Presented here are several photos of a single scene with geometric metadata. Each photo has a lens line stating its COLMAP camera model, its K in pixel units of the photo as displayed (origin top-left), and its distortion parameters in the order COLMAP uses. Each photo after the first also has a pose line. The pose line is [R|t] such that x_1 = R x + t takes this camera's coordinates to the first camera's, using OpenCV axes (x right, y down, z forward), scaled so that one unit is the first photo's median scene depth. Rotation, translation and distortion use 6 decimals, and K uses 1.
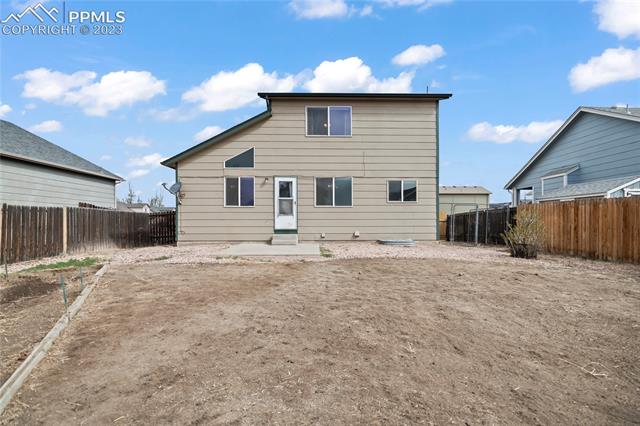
lens RADIAL K [[320.9, 0, 320.0], [0, 320.9, 213.0], [0, 0, 1]] dist [-0.001157, -0.000079]
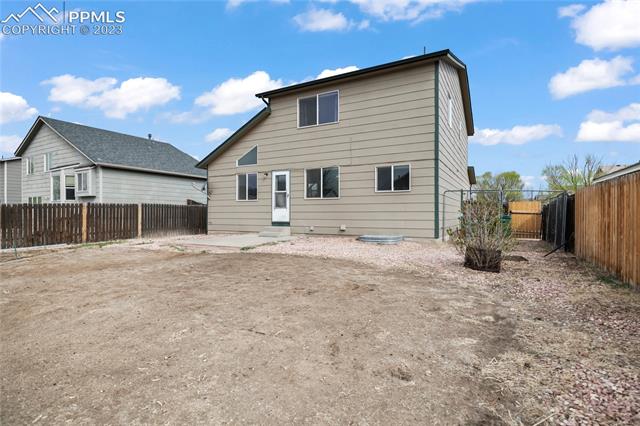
lens RADIAL K [[320.9, 0, 320.0], [0, 320.9, 213.0], [0, 0, 1]] dist [-0.001157, -0.000079]
pose [[0.867963, -0.001084, -0.496628, 0.513290], [0.011385, 0.999778, 0.017715, 0.006029], [0.496499, -0.021030, 0.867782, 0.165908]]
